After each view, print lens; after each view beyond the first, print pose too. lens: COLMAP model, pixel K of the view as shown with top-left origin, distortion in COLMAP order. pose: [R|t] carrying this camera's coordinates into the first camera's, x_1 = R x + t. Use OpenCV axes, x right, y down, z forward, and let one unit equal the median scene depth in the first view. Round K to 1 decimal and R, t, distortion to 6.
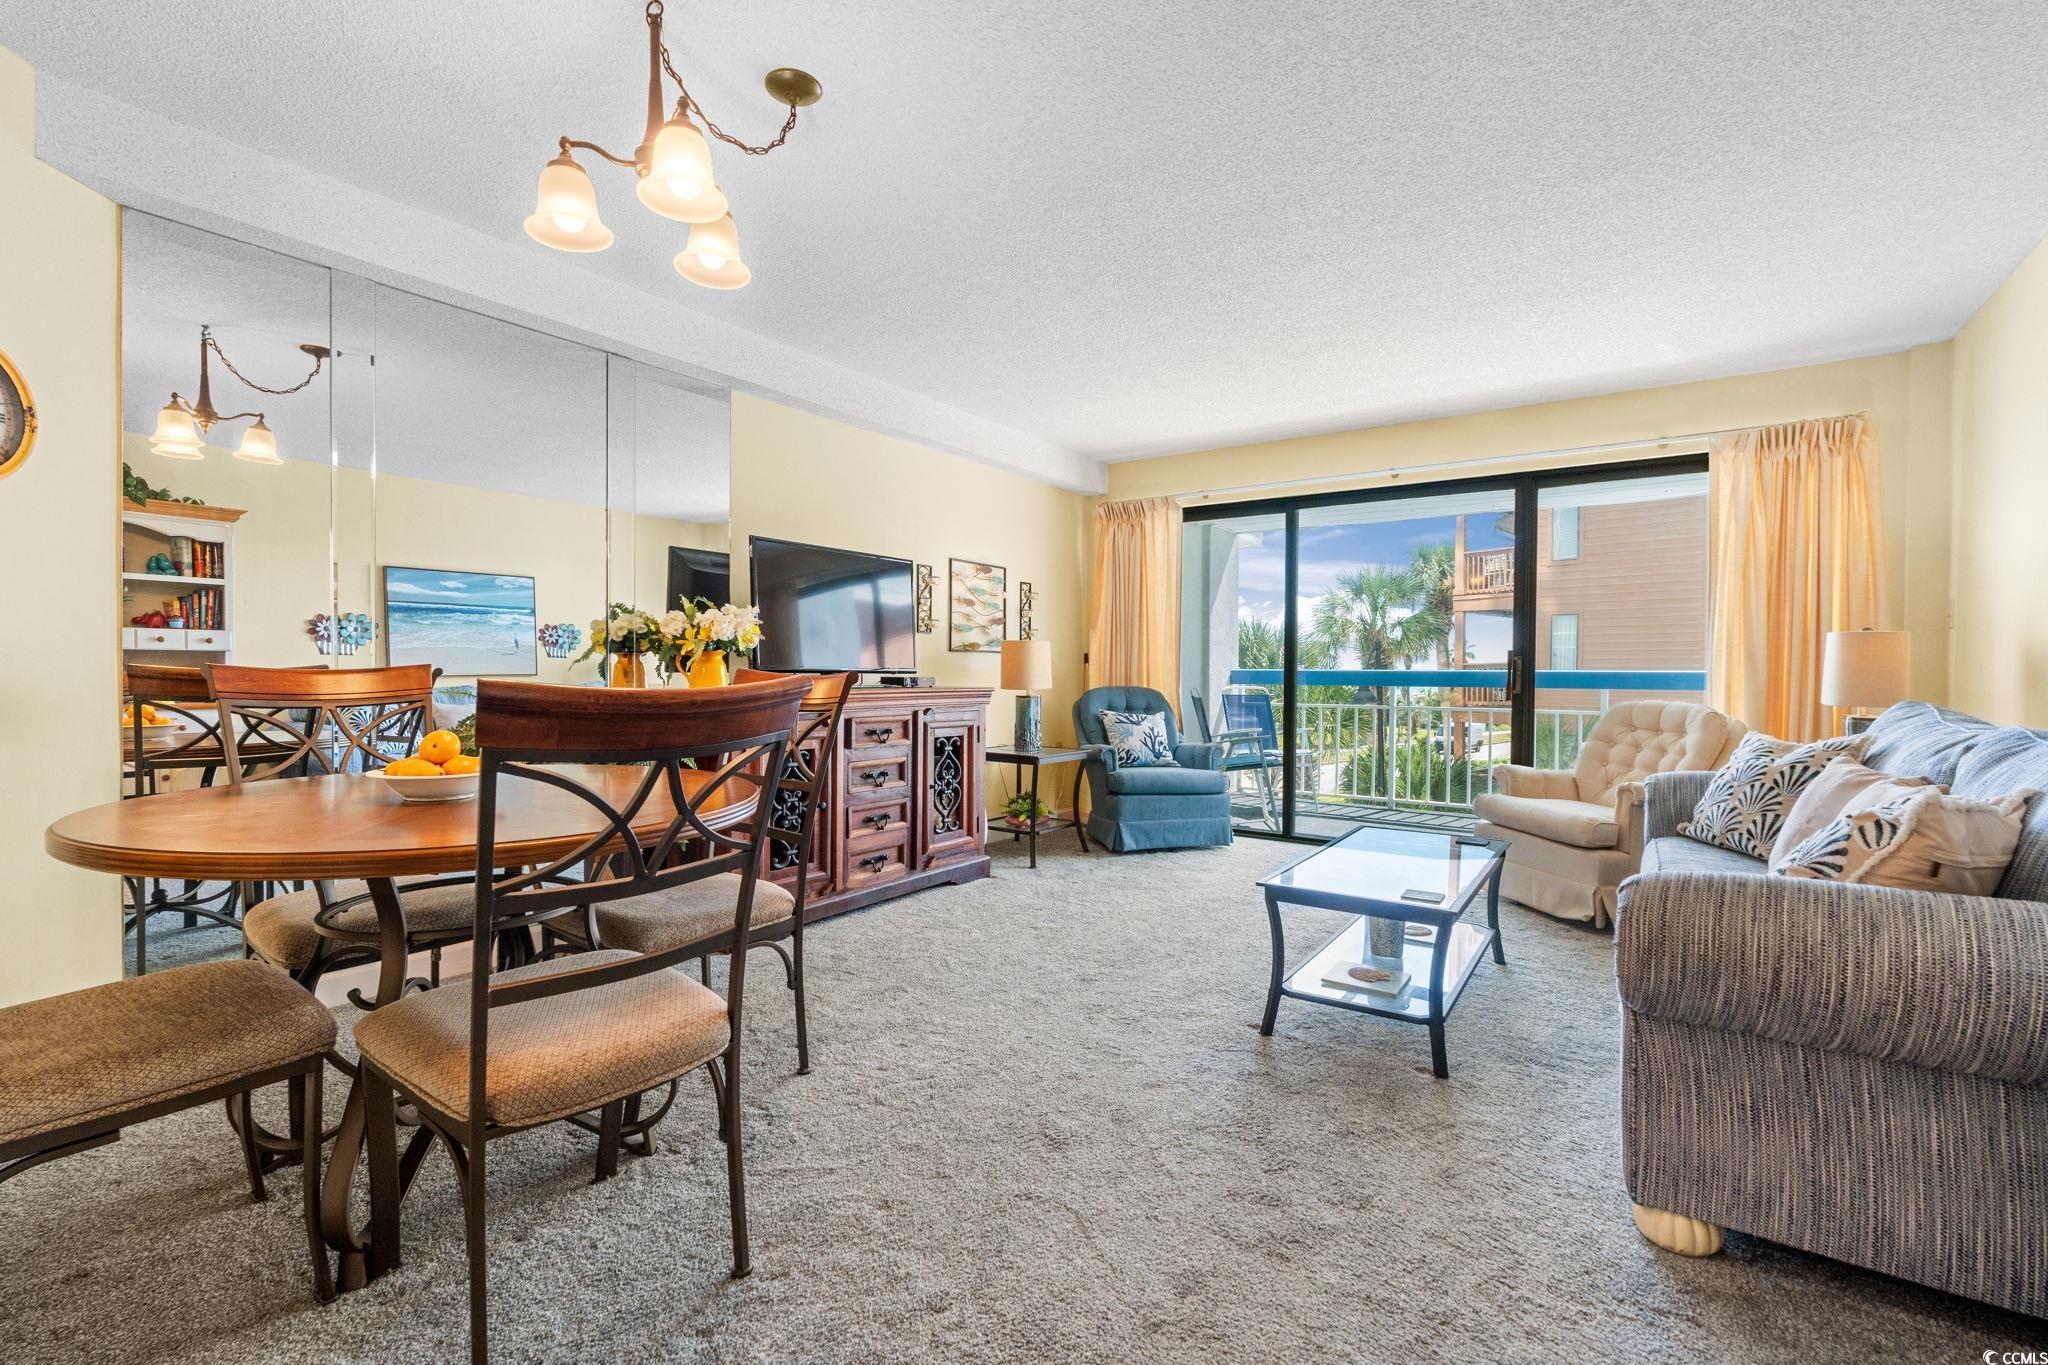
lens RADIAL K [[904.8, 0, 1028.4], [0, 904.8, 685.9], [0, 0, 1]] dist [-0.000056, 0.000042]
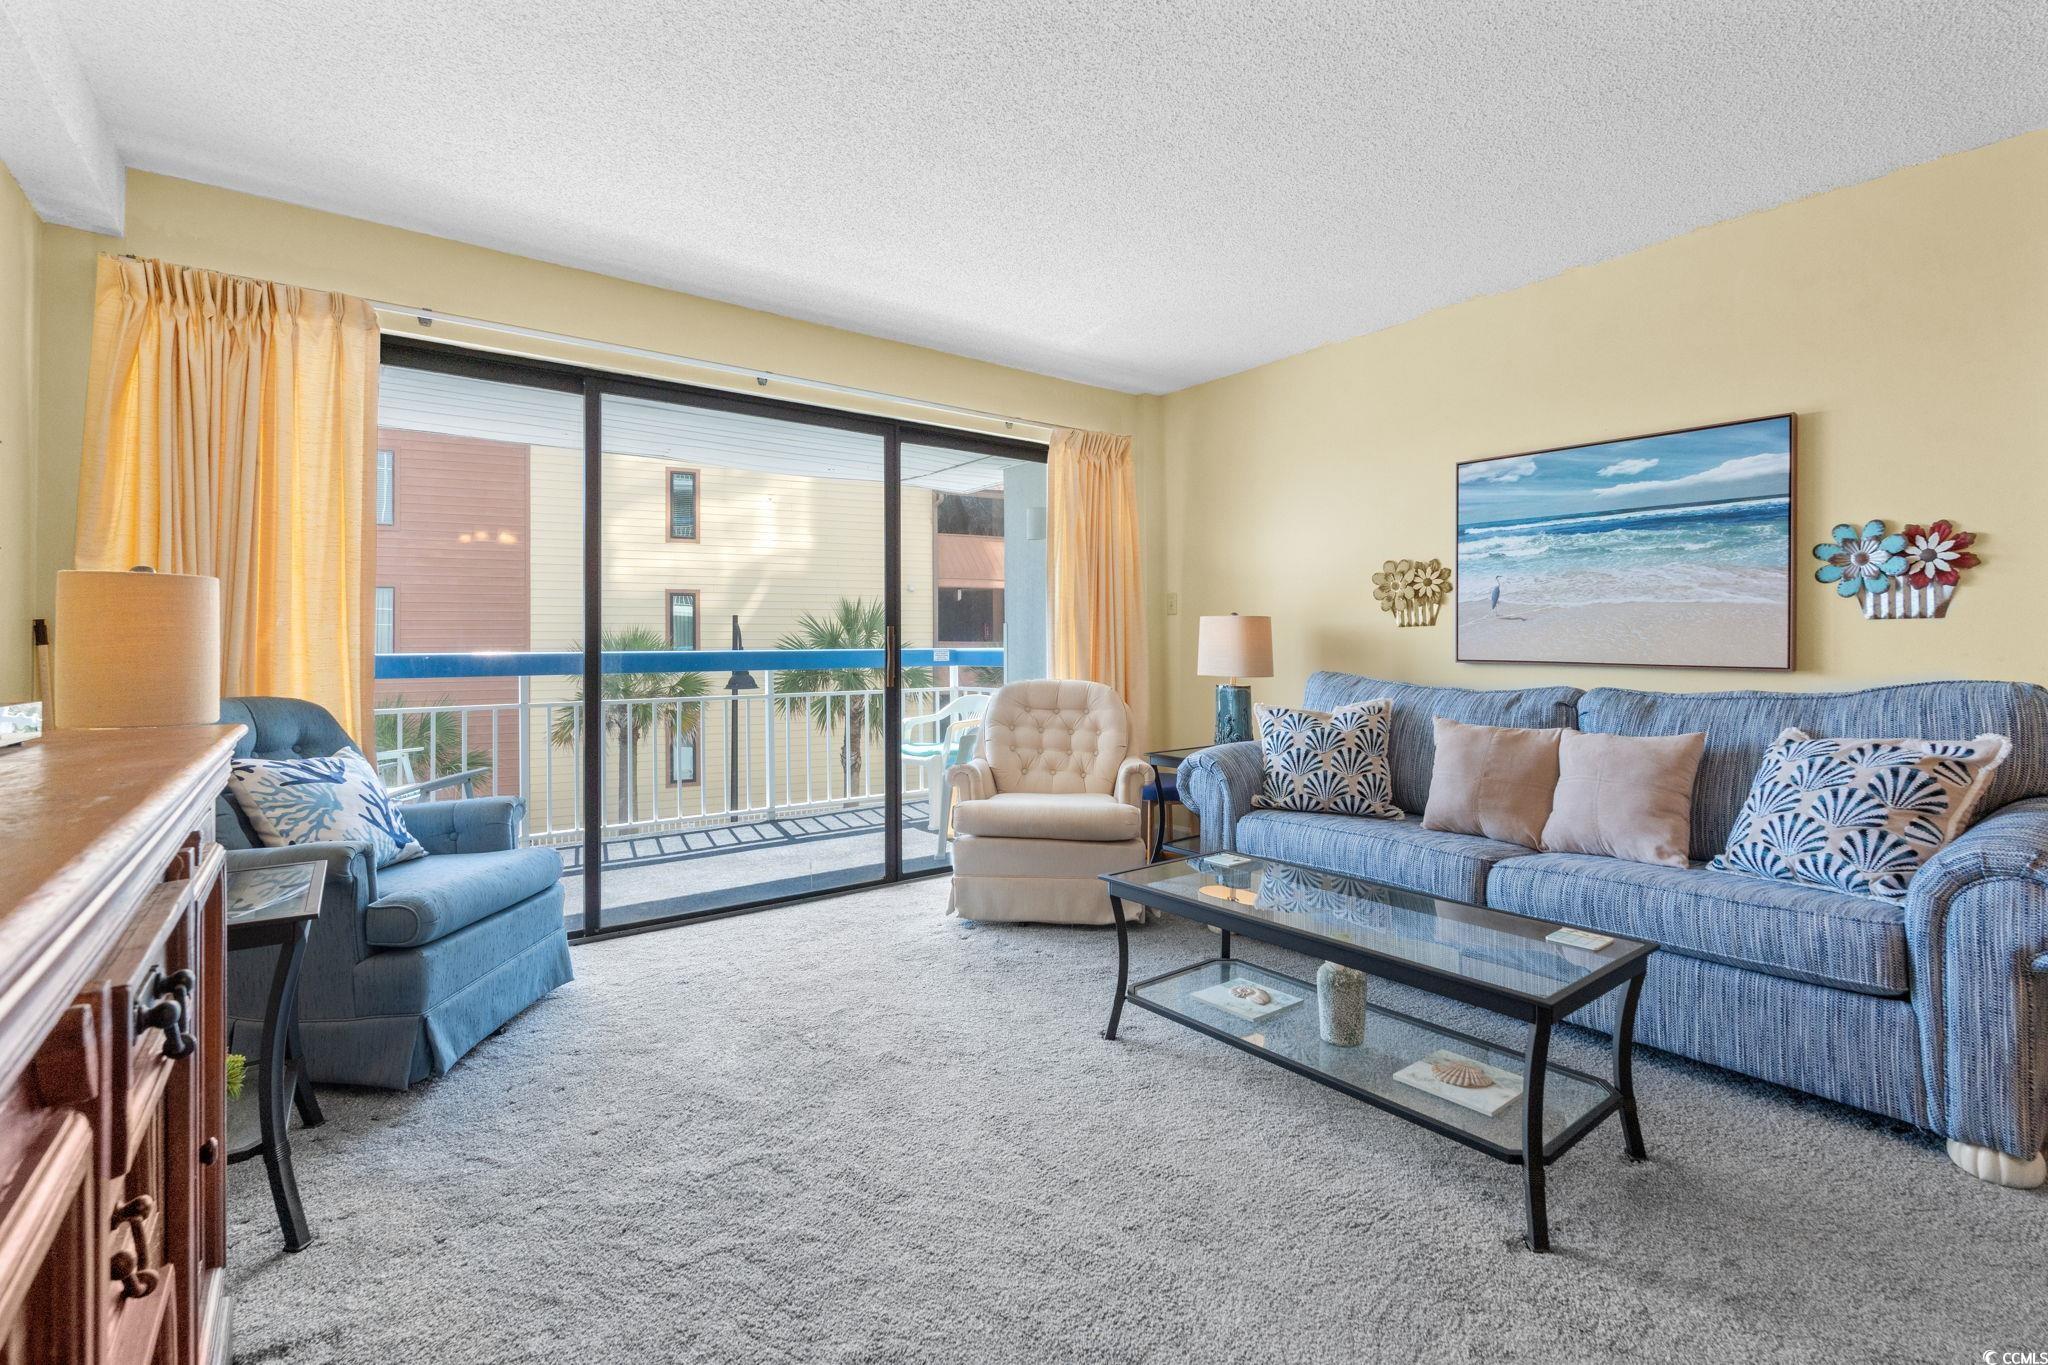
lens RADIAL K [[911.4, 0, 1025.9], [0, 911.4, 641.5], [0, 0, 1]] dist [-0.003049, -0.001479]
pose [[0.301480, -0.001590, 0.953471, -0.266181], [0.025408, 0.999657, -0.006367, -0.019311], [-0.953134, 0.026145, 0.301417, 0.703918]]
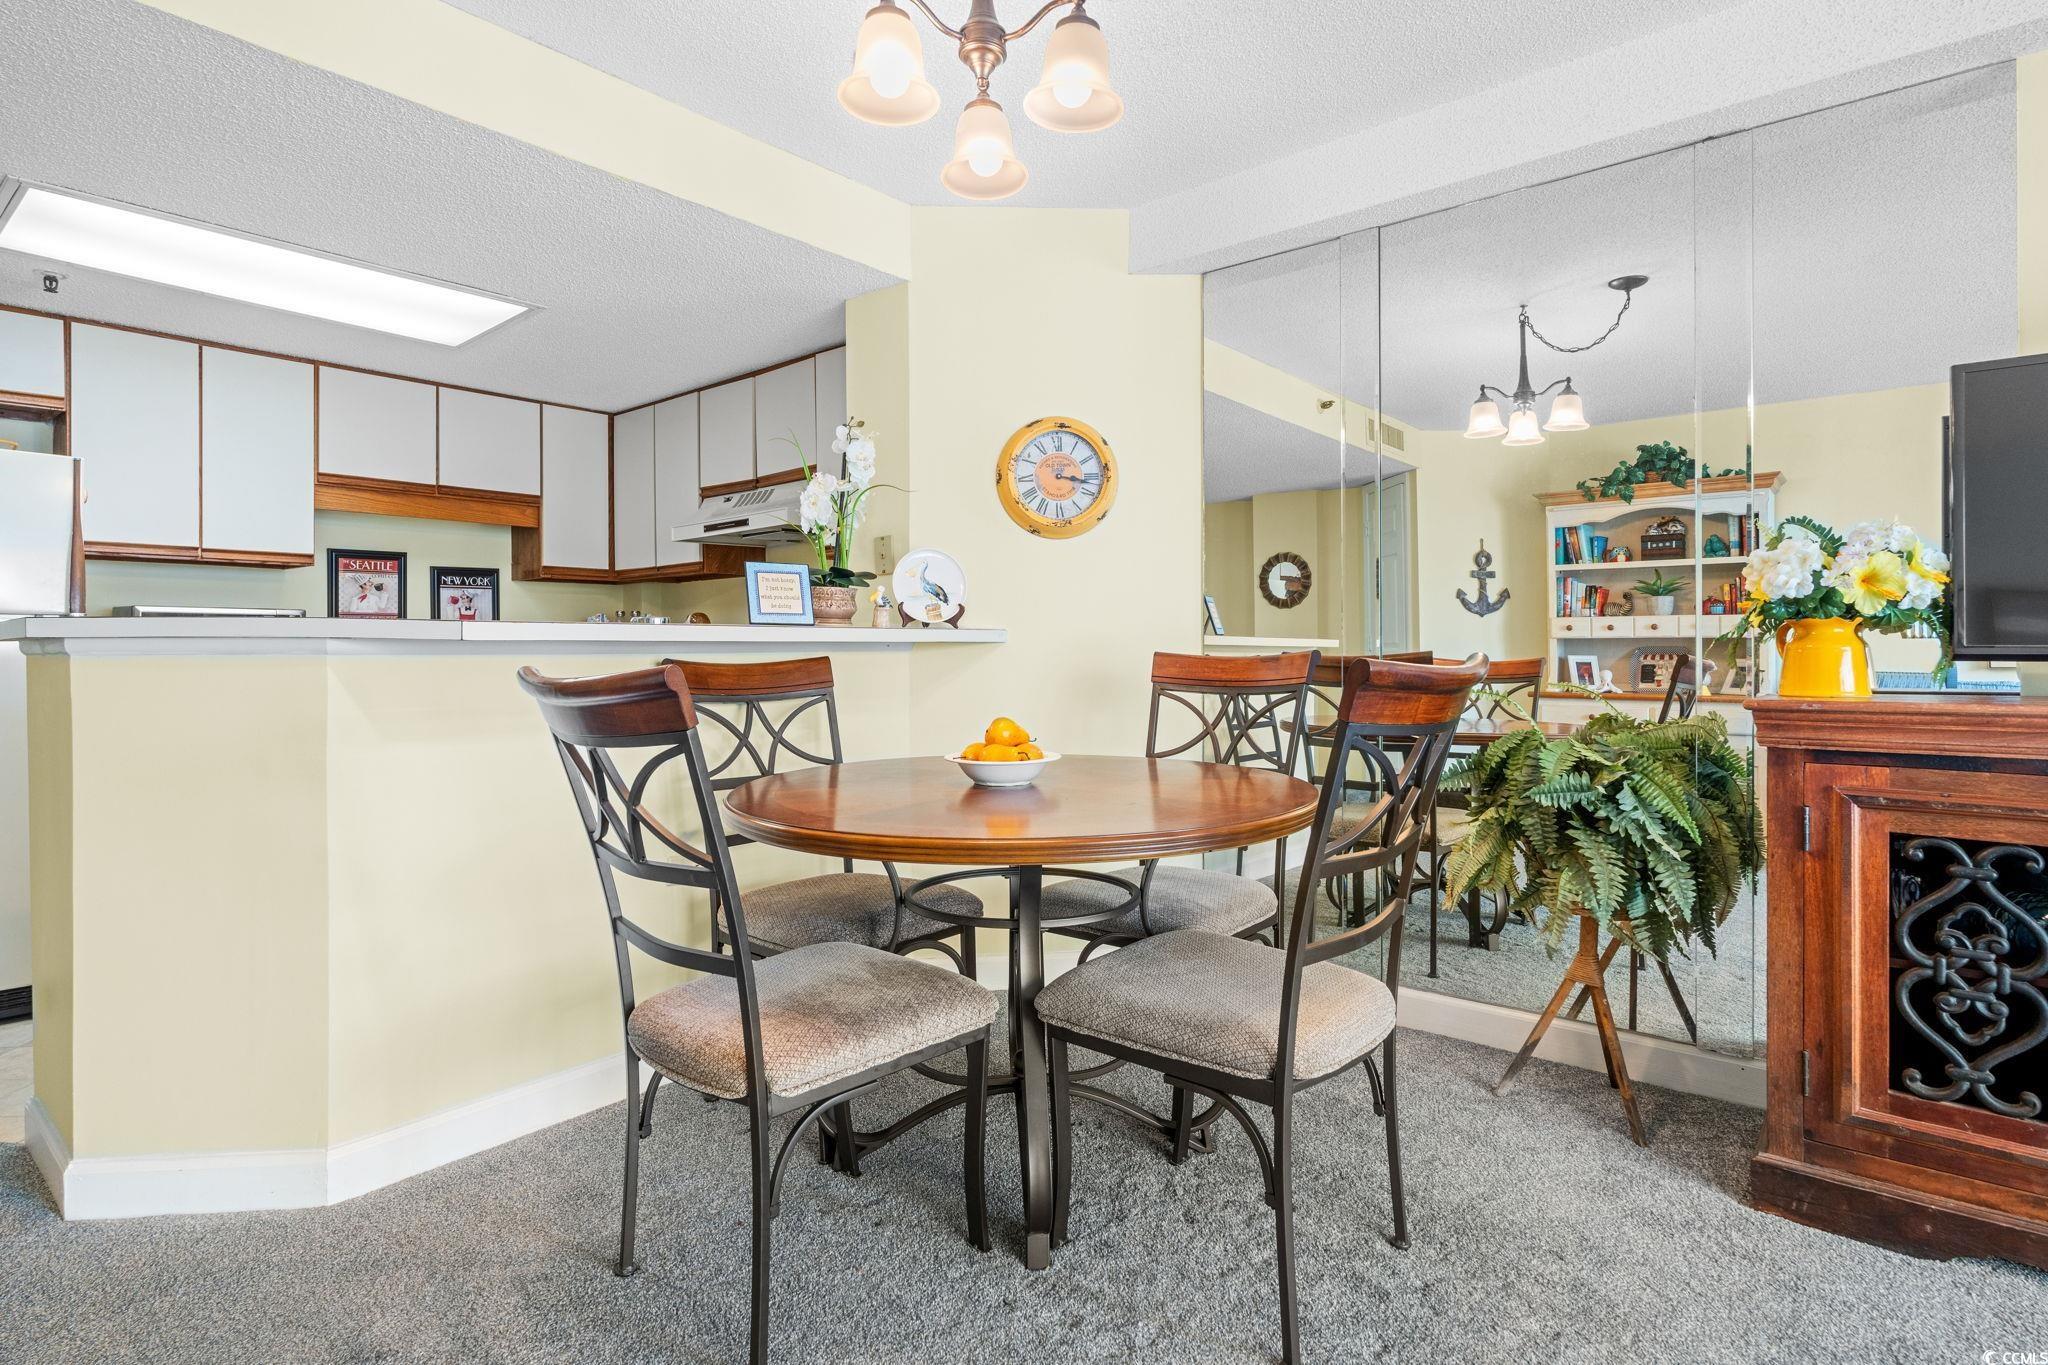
lens RADIAL K [[1050.2, 0, 1025.9], [0, 1050.2, 653.2], [0, 0, 1]] dist [-0.004290, -0.000145]
pose [[-0.082978, -0.005806, -0.996534, 0.230082], [-0.013432, 0.999899, -0.004707, -0.007721], [0.996461, 0.012995, -0.083047, 0.488832]]
